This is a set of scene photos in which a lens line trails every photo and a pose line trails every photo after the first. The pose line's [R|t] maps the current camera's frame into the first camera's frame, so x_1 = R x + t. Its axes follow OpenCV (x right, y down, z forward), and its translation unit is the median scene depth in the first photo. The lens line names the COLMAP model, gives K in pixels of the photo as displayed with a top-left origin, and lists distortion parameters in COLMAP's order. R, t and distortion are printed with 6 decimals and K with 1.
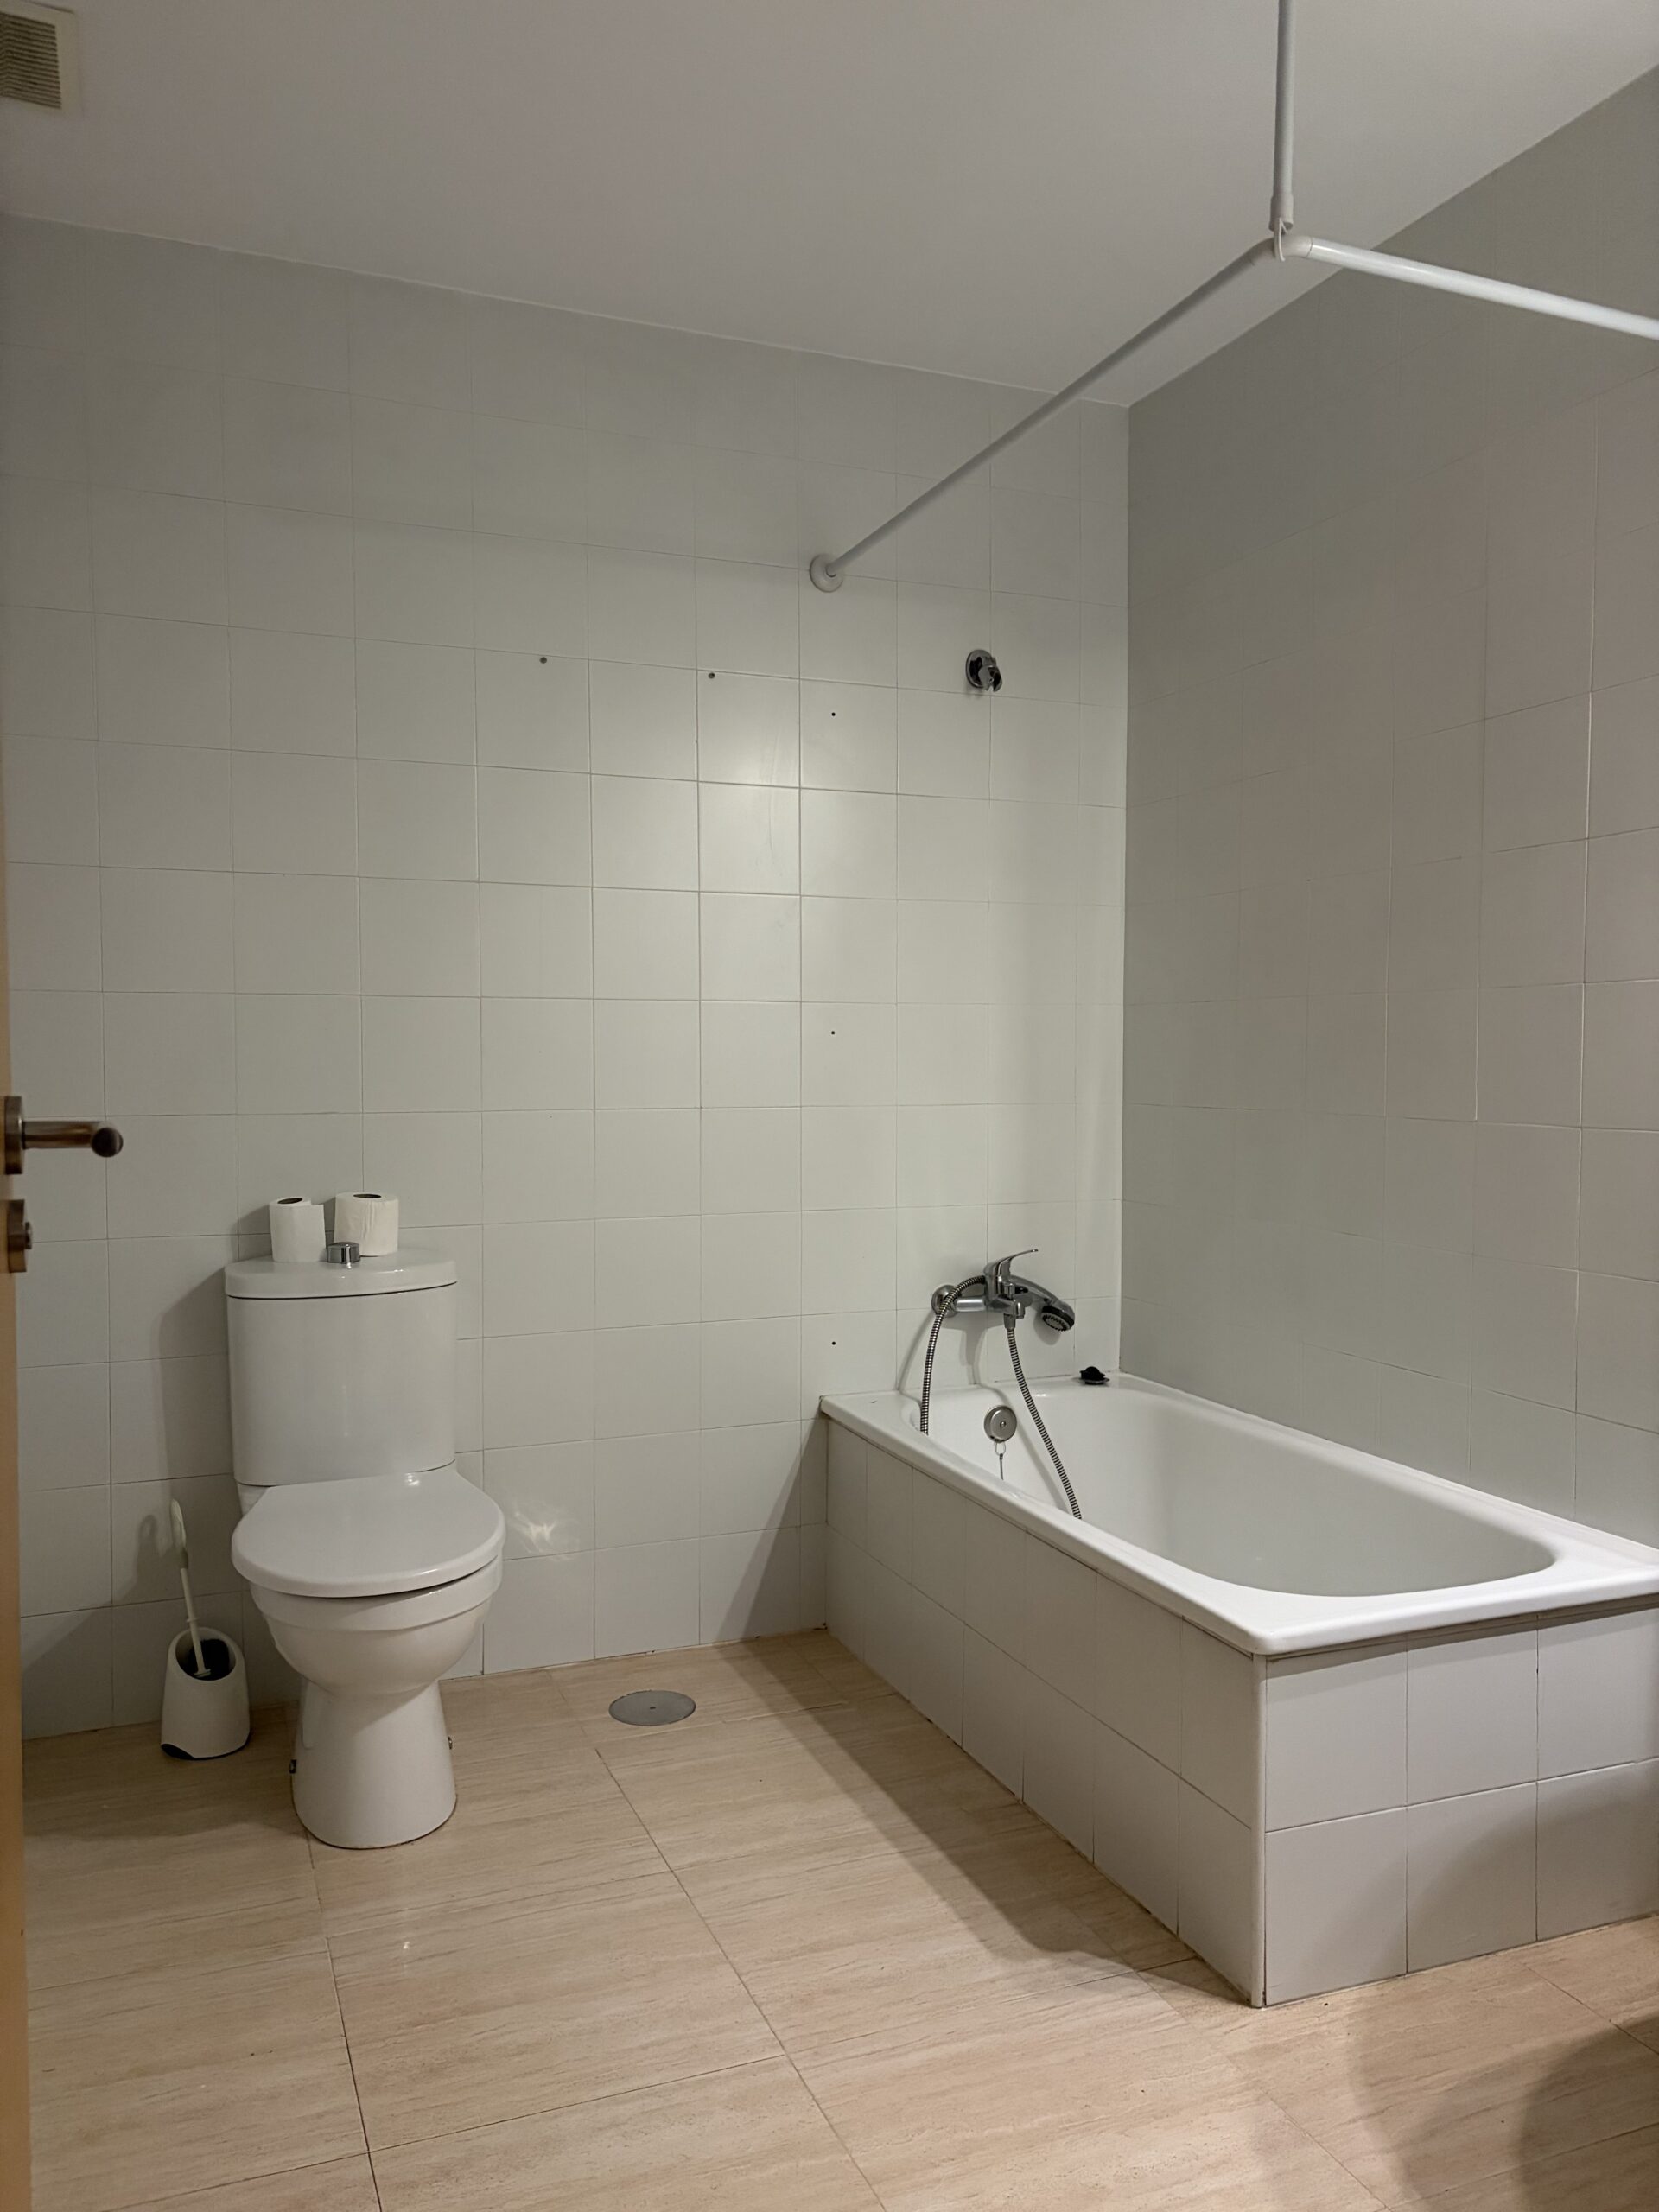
lens RADIAL K [[1666.8, 0, 829.5], [0, 1666.8, 1106.0], [0, 0, 1]] dist [0.007384, -0.004312]
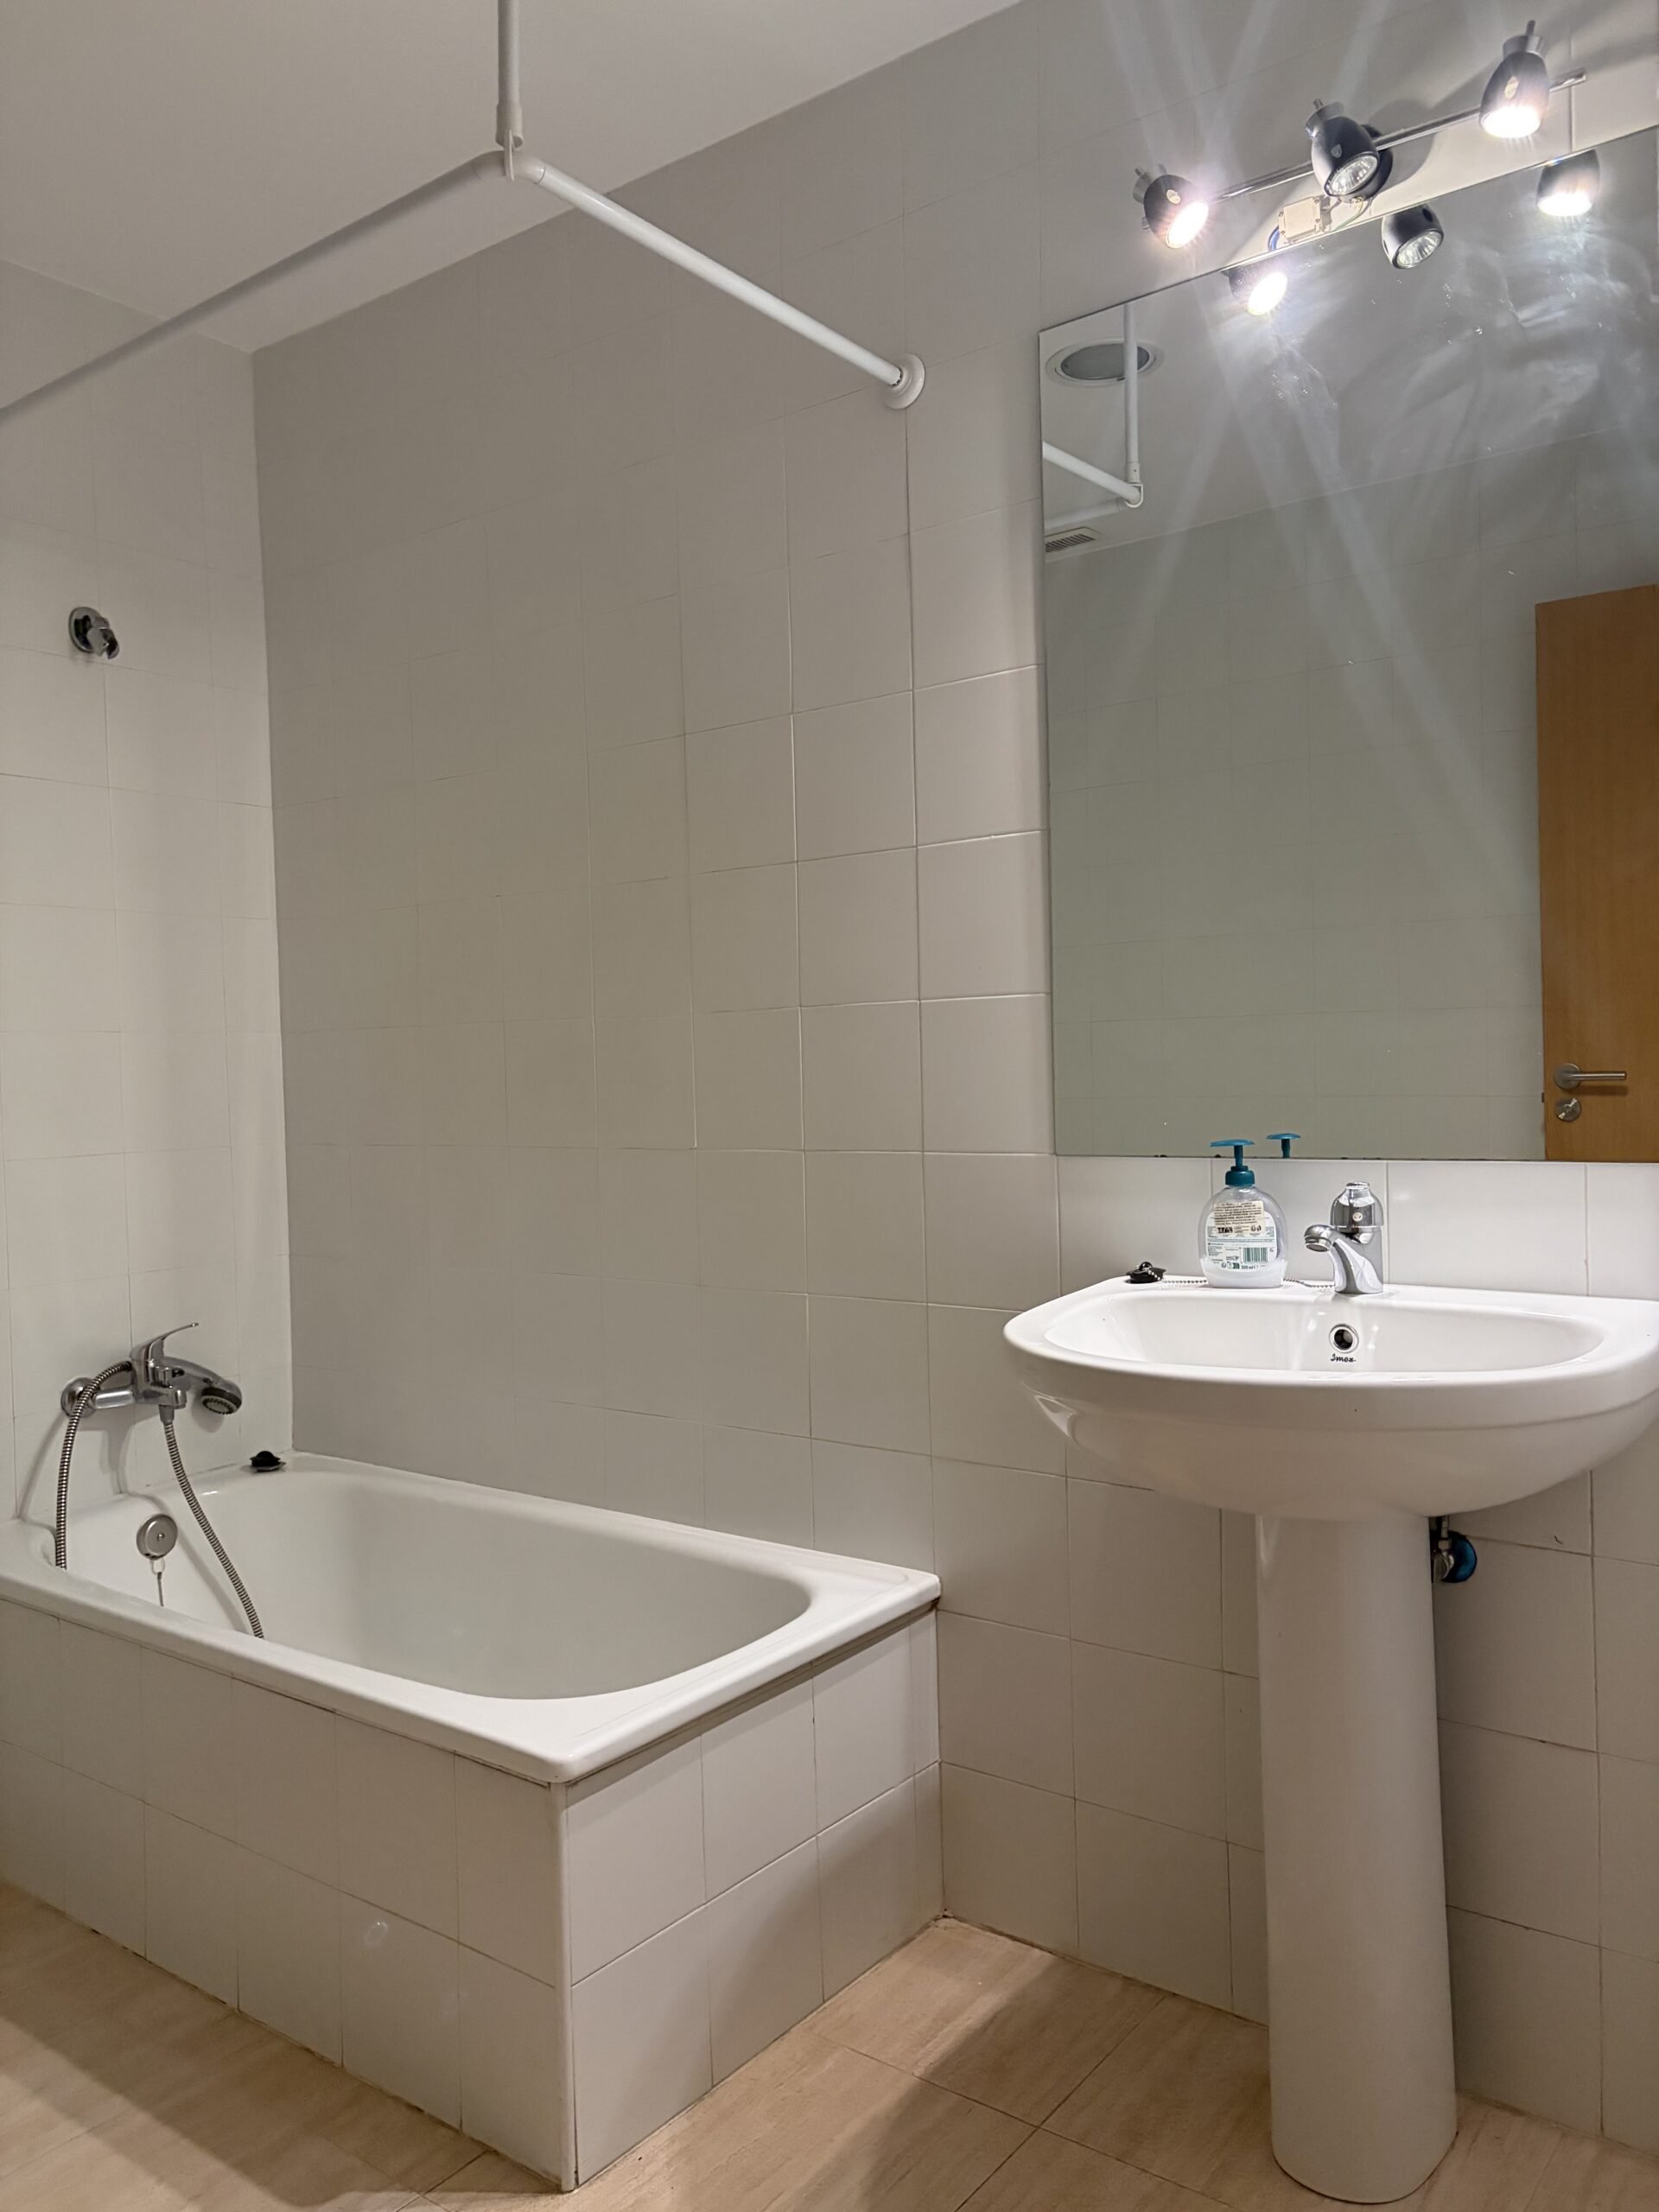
lens RADIAL K [[1667.6, 0, 829.5], [0, 1667.6, 1106.0], [0, 0, 1]] dist [0.063744, -0.079051]
pose [[0.857239, -0.035453, 0.513697, -0.035220], [0.042949, 0.999074, -0.002720, -0.007985], [-0.513124, 0.024395, 0.857968, 0.103470]]
